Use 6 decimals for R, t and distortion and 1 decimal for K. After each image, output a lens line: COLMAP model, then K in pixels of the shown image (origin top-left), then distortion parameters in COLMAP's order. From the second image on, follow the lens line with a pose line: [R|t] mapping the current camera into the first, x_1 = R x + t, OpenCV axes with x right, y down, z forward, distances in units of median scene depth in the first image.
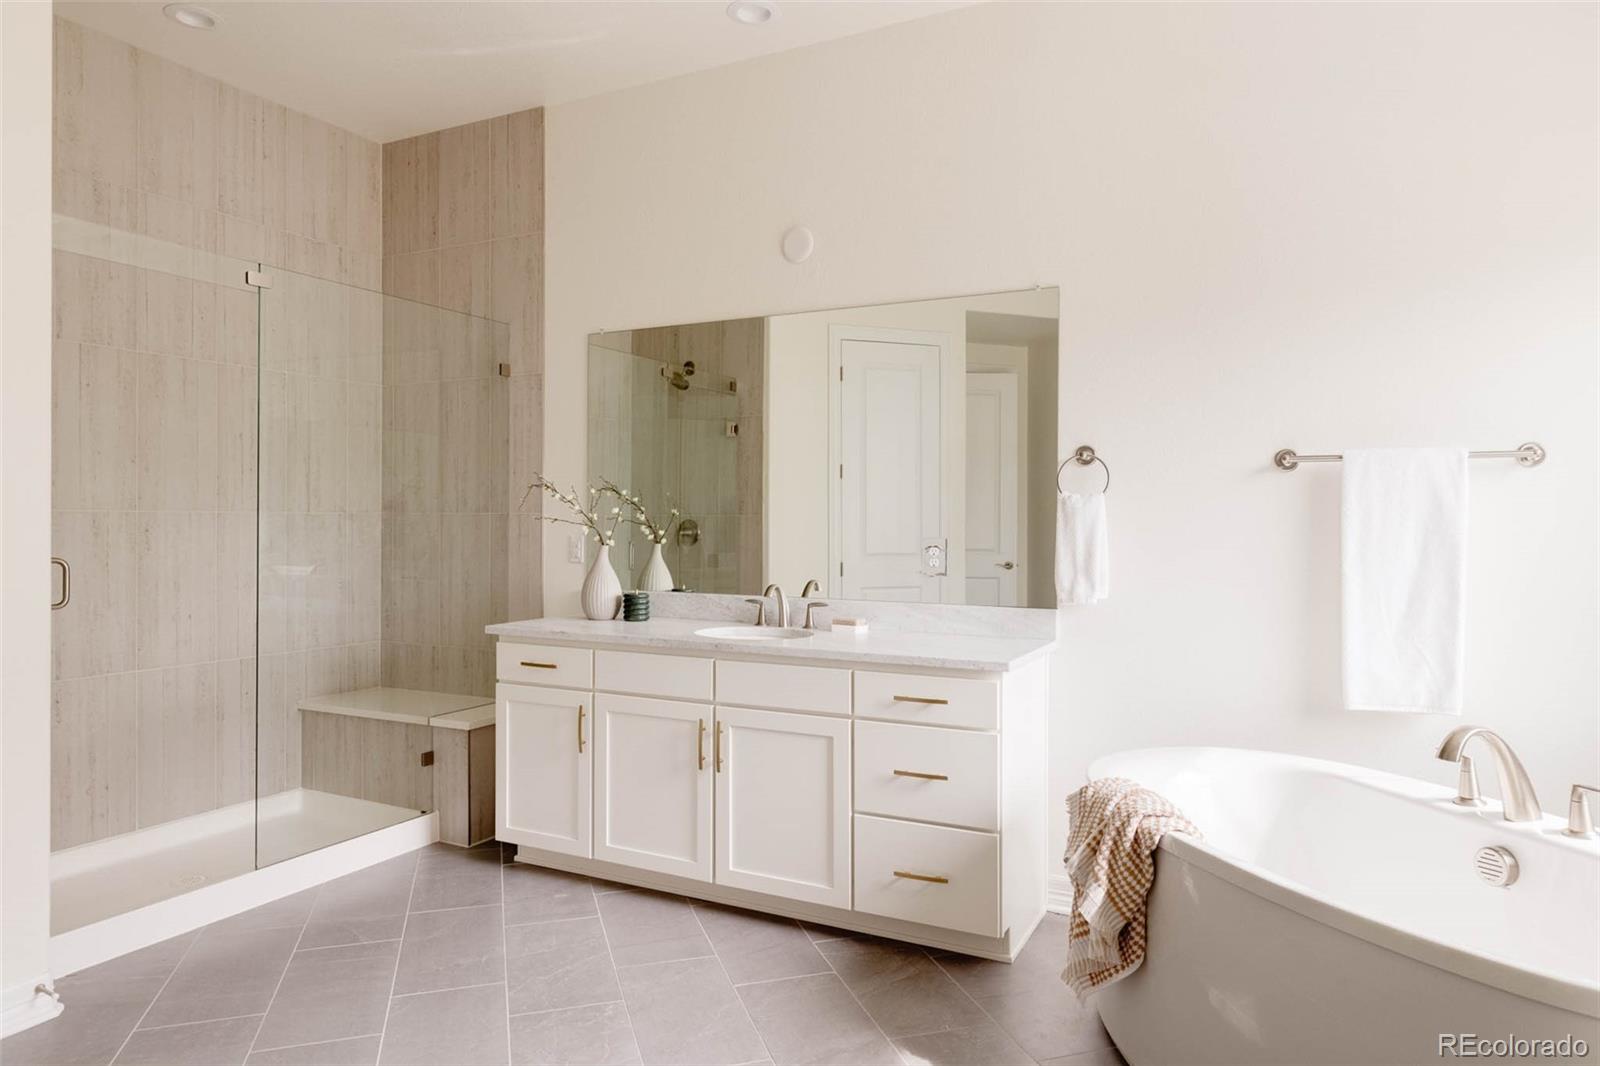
lens RADIAL K [[1014.6, 0, 800.8], [0, 1014.6, 521.2], [0, 0, 1]] dist [0.008905, -0.000790]
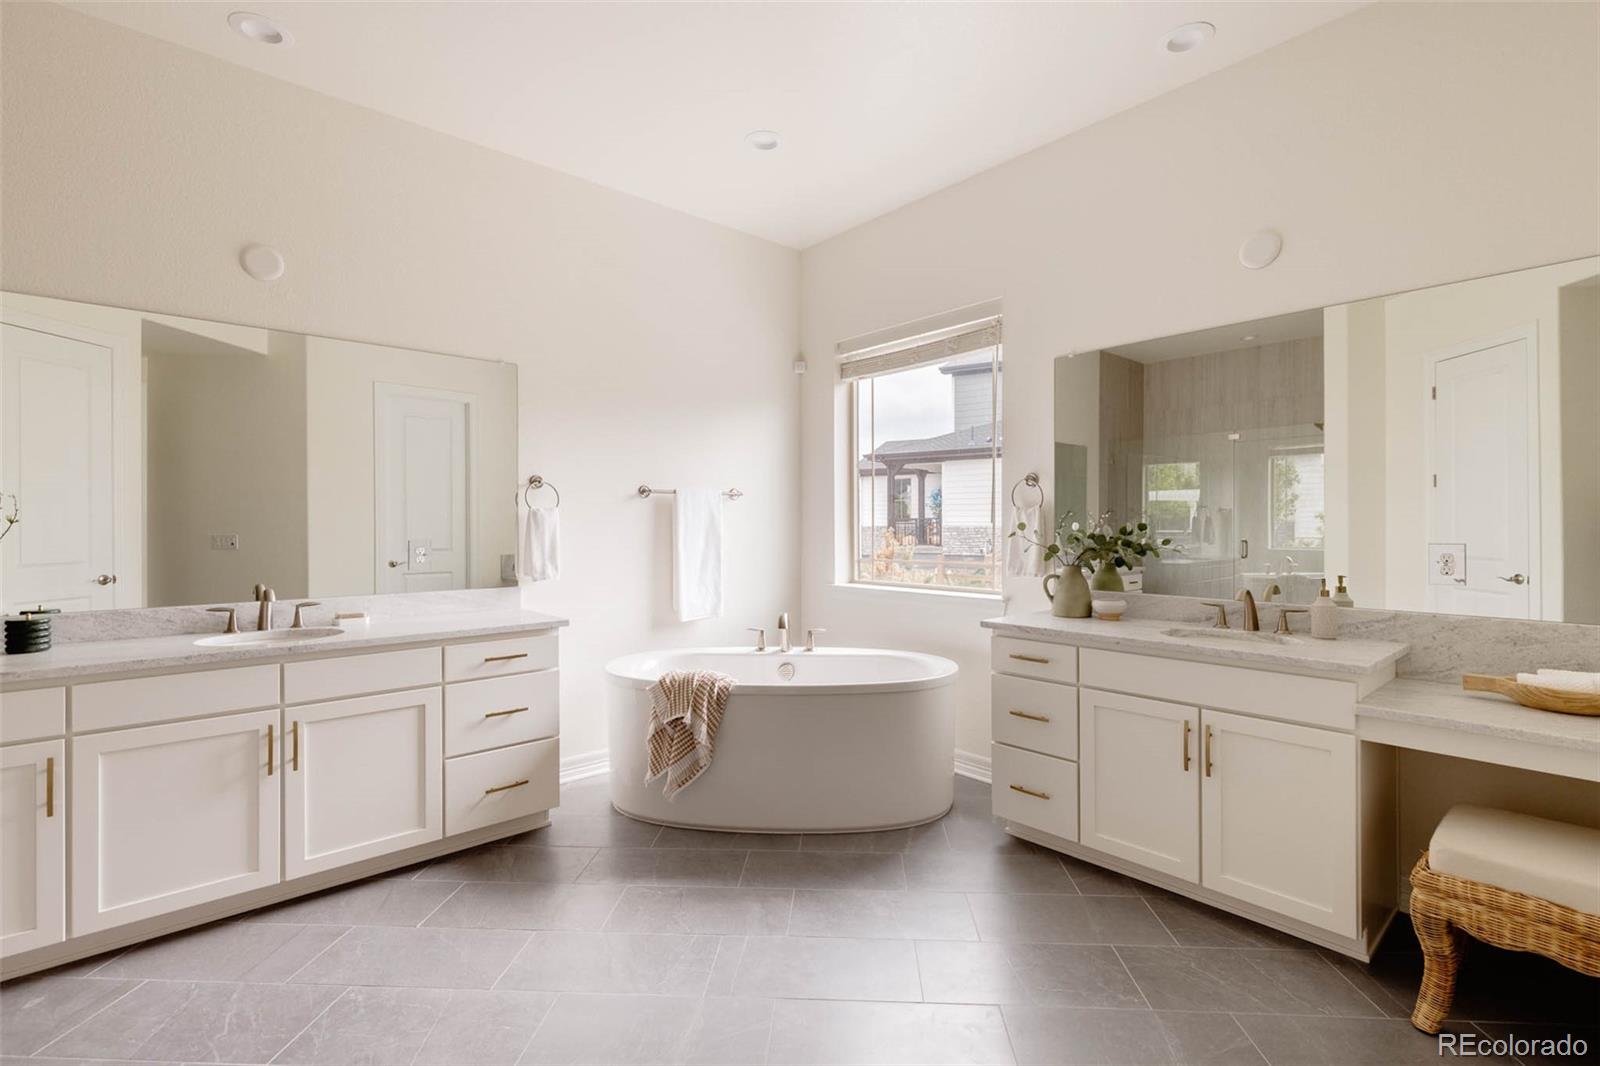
lens RADIAL K [[728.9, 0, 806.9], [0, 728.9, 531.8], [0, 0, 1]] dist [0.007795, 0.000295]
pose [[0.354740, -0.012732, 0.934878, -0.603949], [0.007514, 0.999914, 0.010766, -0.000357], [-0.934935, 0.003206, 0.354805, 0.251570]]
